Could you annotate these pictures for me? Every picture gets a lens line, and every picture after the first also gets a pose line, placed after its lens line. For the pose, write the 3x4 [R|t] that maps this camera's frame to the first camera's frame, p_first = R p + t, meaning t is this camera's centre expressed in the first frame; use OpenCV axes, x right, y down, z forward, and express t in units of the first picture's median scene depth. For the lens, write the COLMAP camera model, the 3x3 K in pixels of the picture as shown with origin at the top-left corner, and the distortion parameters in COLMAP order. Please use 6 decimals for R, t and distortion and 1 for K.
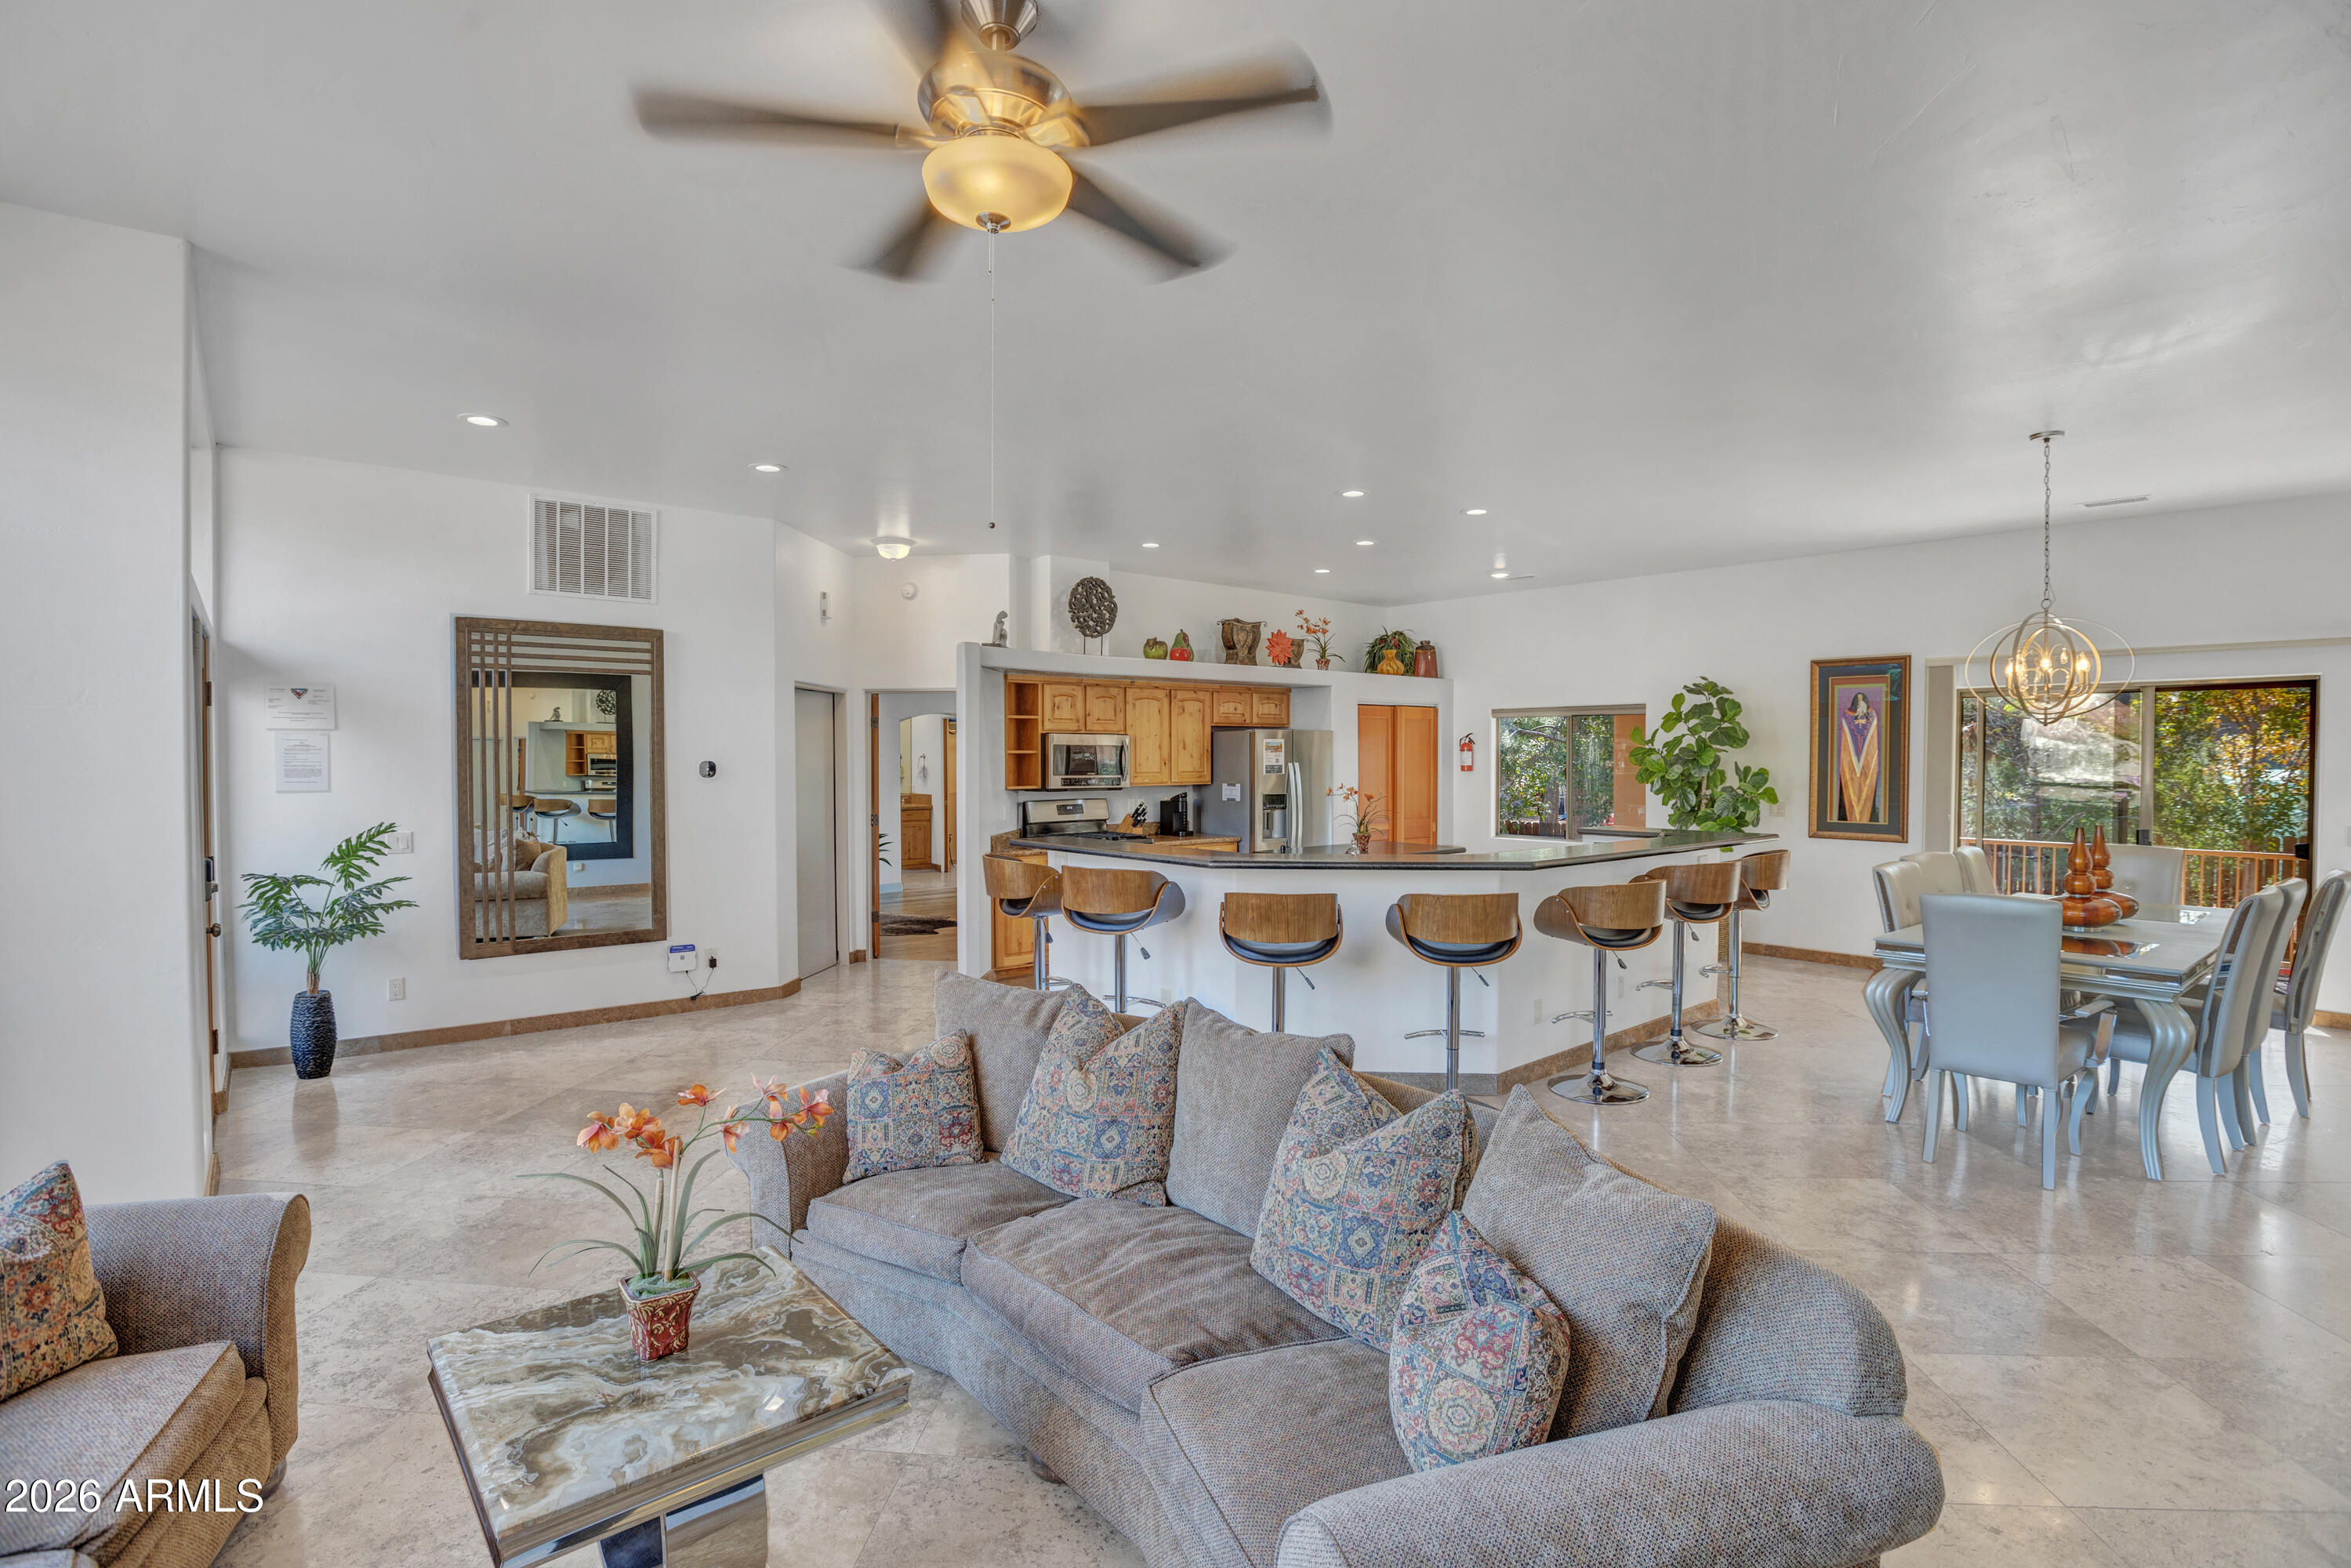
lens RADIAL K [[1126.0, 0, 1153.6], [0, 1126.0, 779.9], [0, 0, 1]] dist [-0.058456, 0.013838]
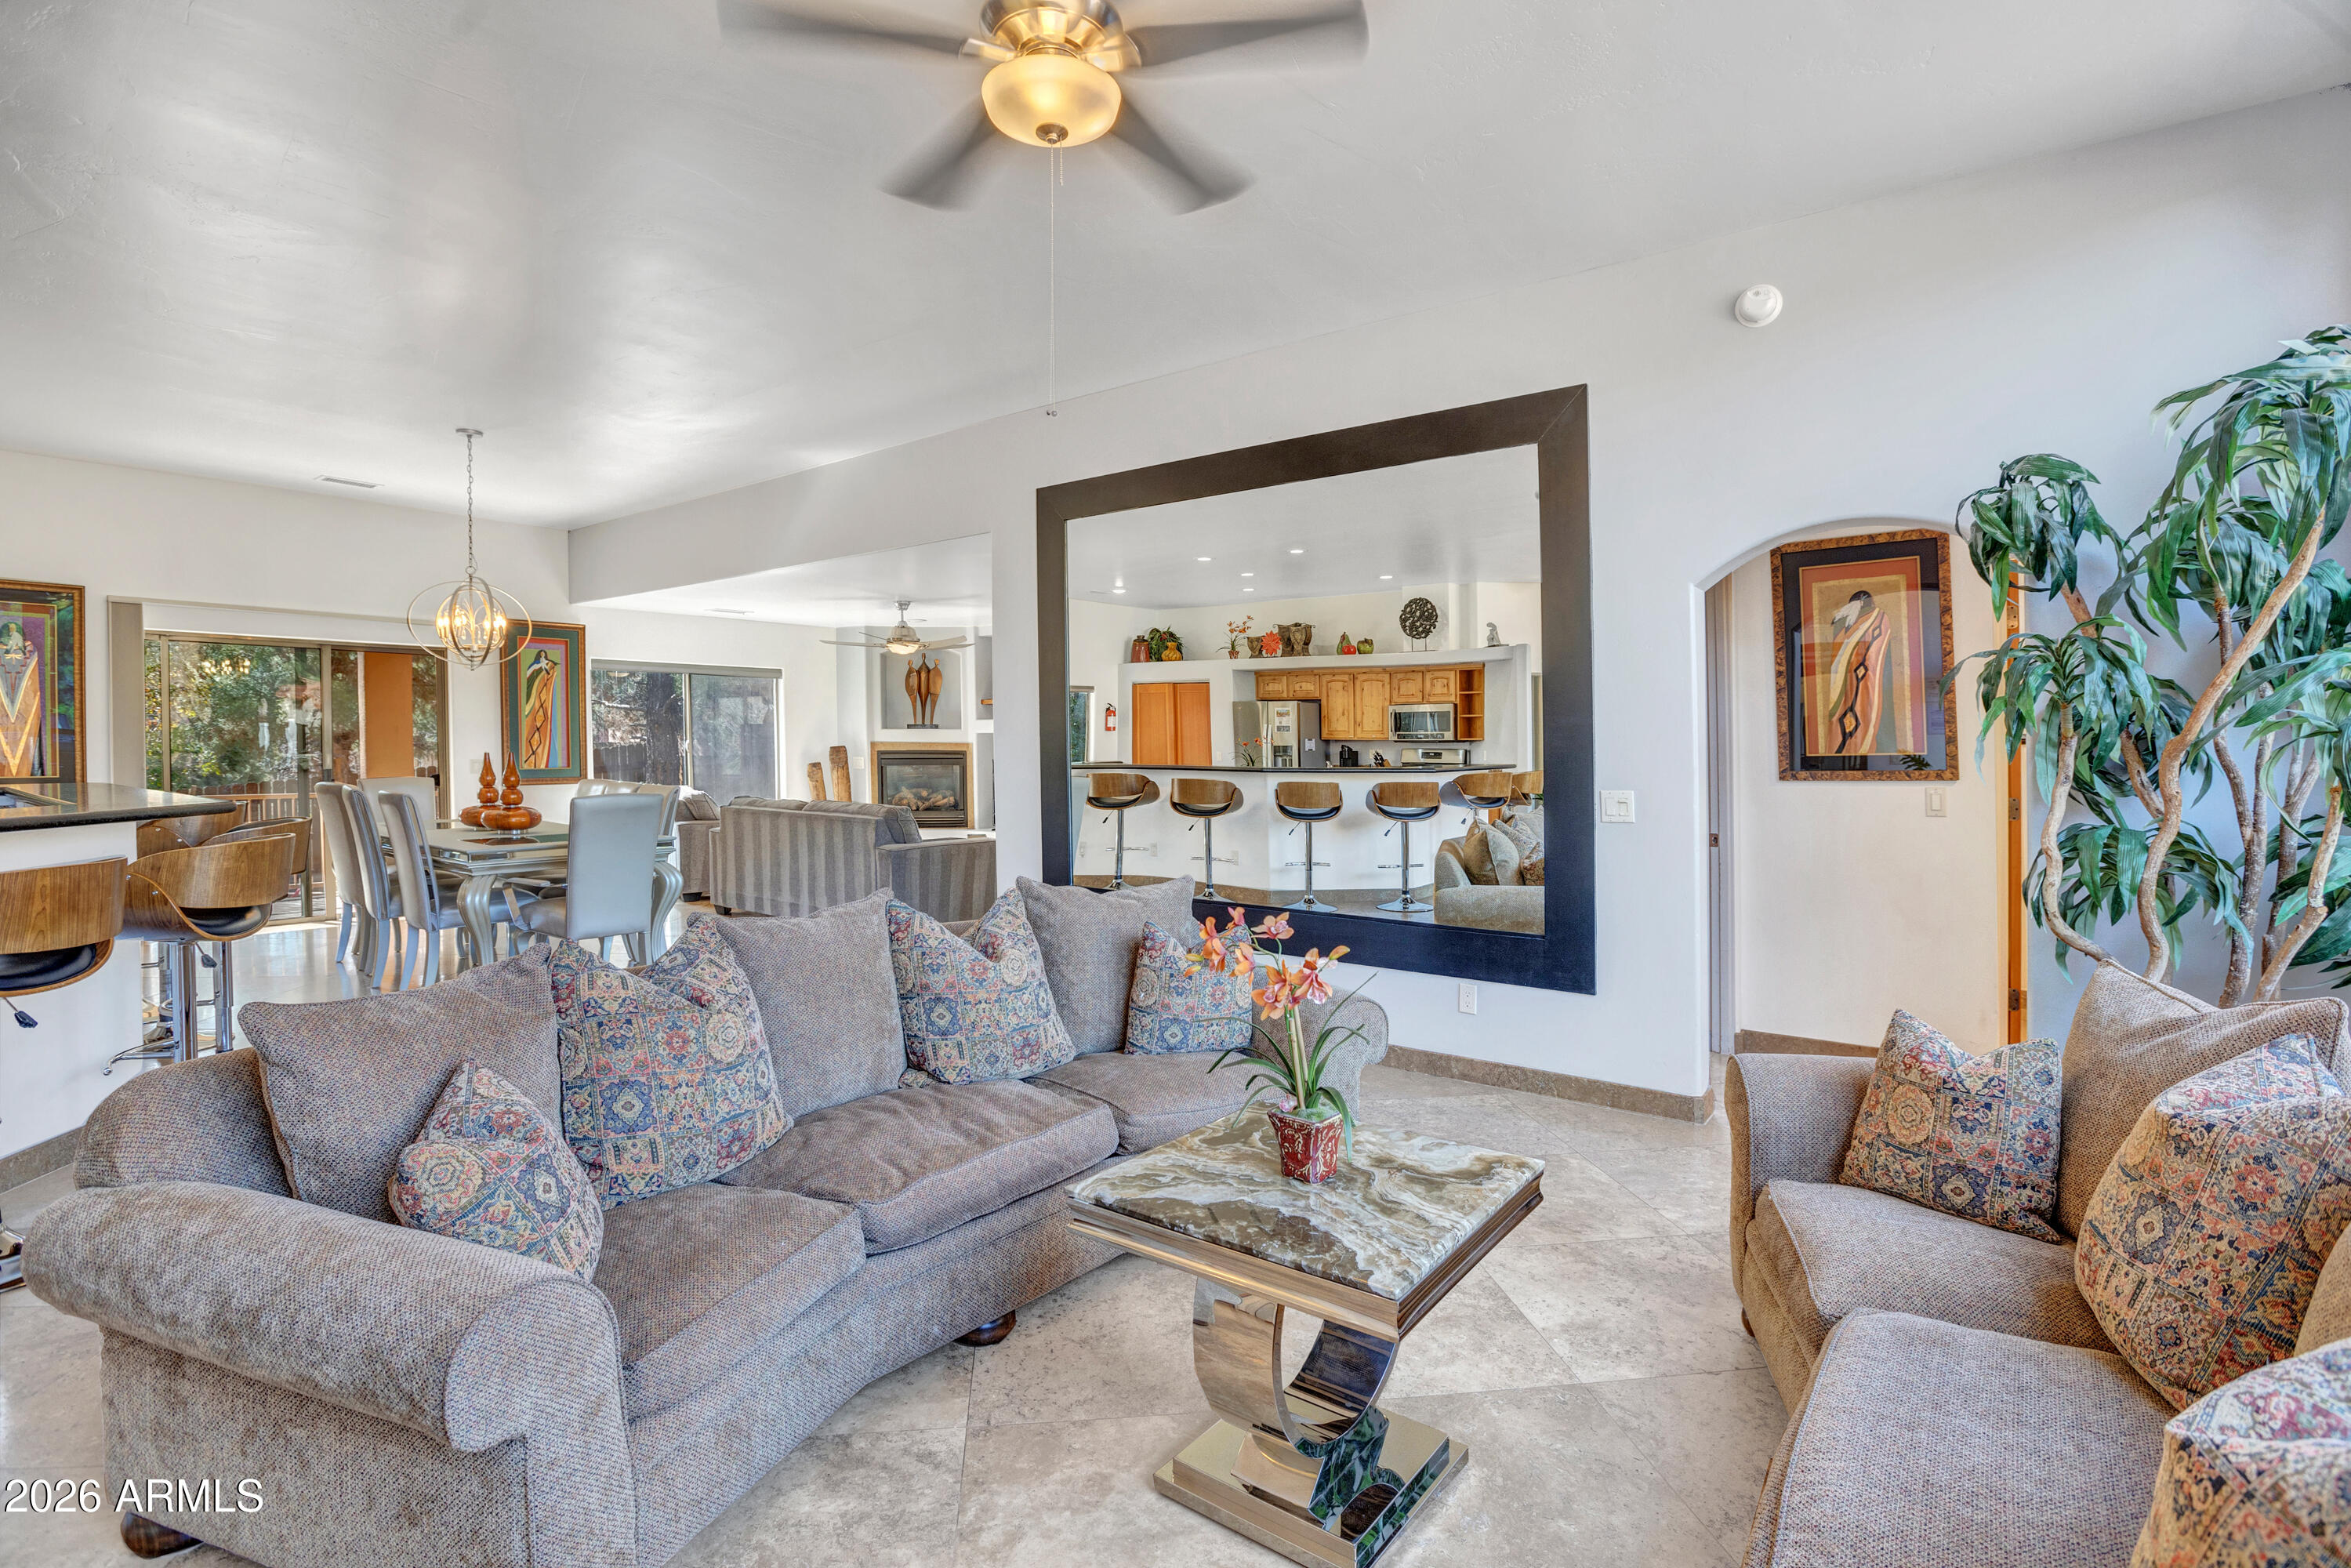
lens RADIAL K [[1111.0, 0, 1210.1], [0, 1111.0, 782.6], [0, 0, 1]] dist [-0.063379, 0.019007]
pose [[-0.250079, -0.034224, 0.967620, -0.318361], [0.019171, 0.999004, 0.040289, 0.024901], [-0.968036, 0.028626, -0.249174, 0.302216]]
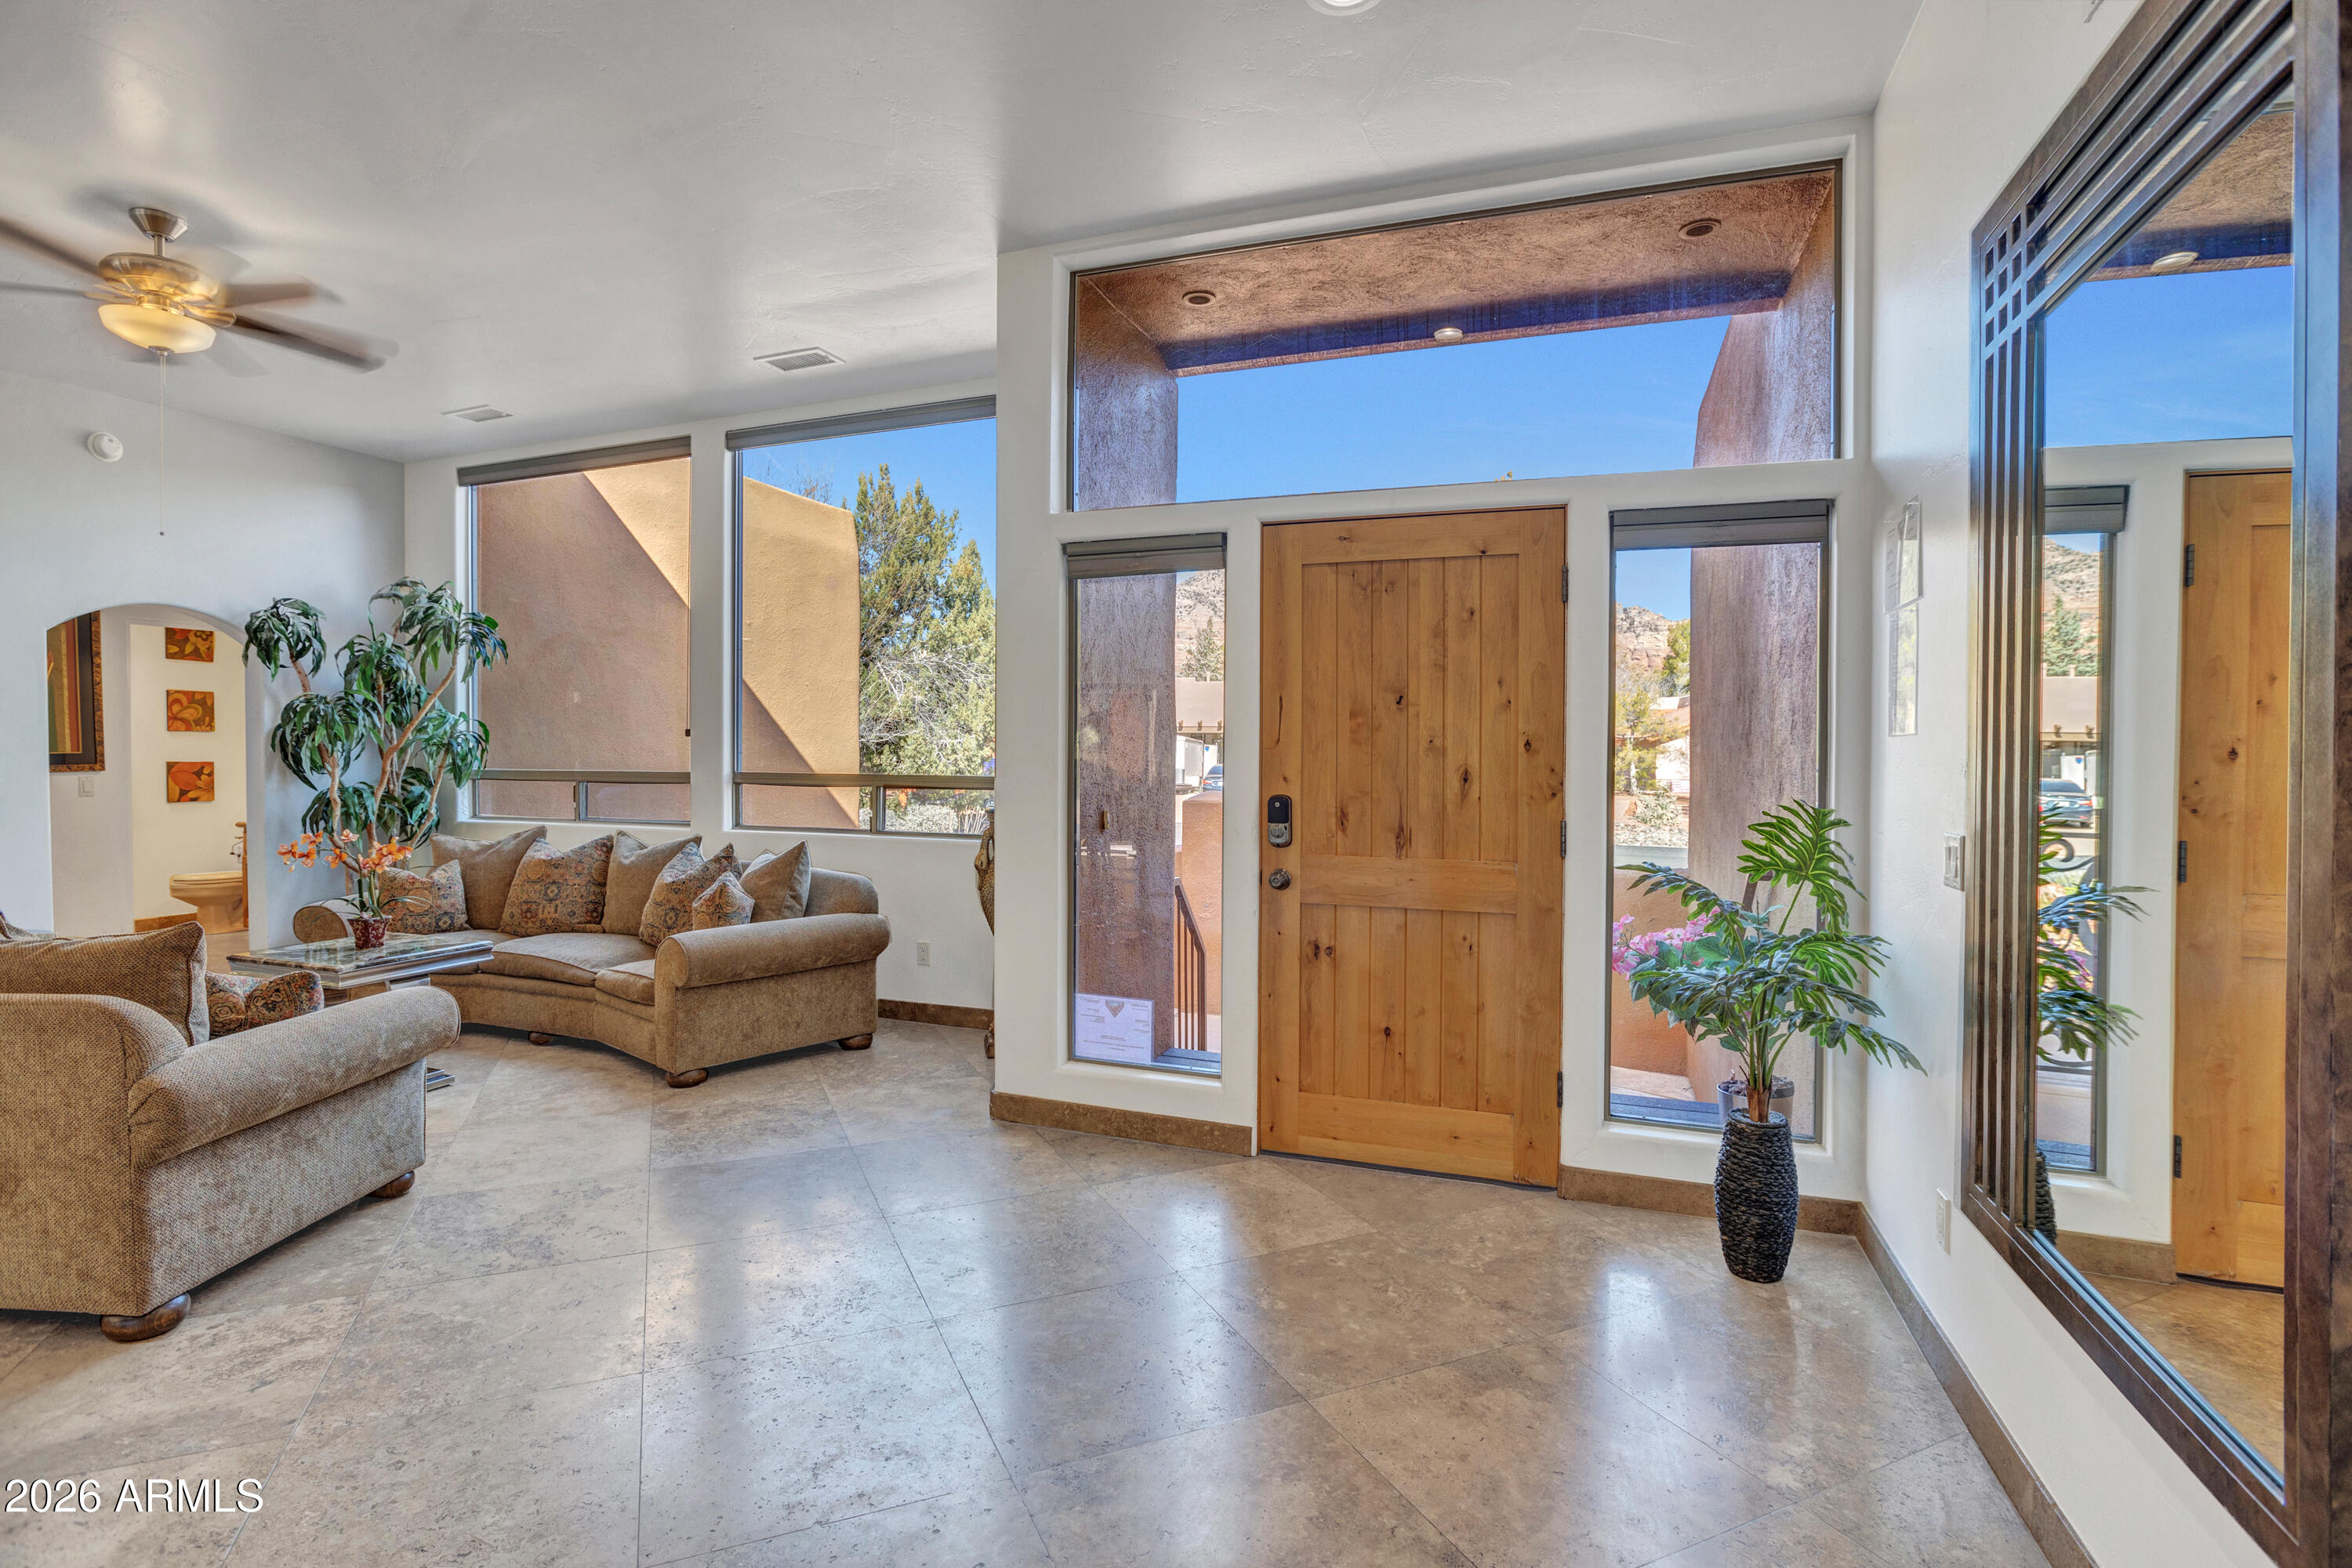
lens RADIAL K [[1108.2, 0, 1167.1], [0, 1108.2, 787.5], [0, 0, 1]] dist [-0.036353, 0.003894]
pose [[-0.868873, 0.003511, -0.495023, -0.180303], [-0.021518, 0.998762, 0.044853, 0.013382], [0.494568, 0.049623, -0.867721, 0.810091]]
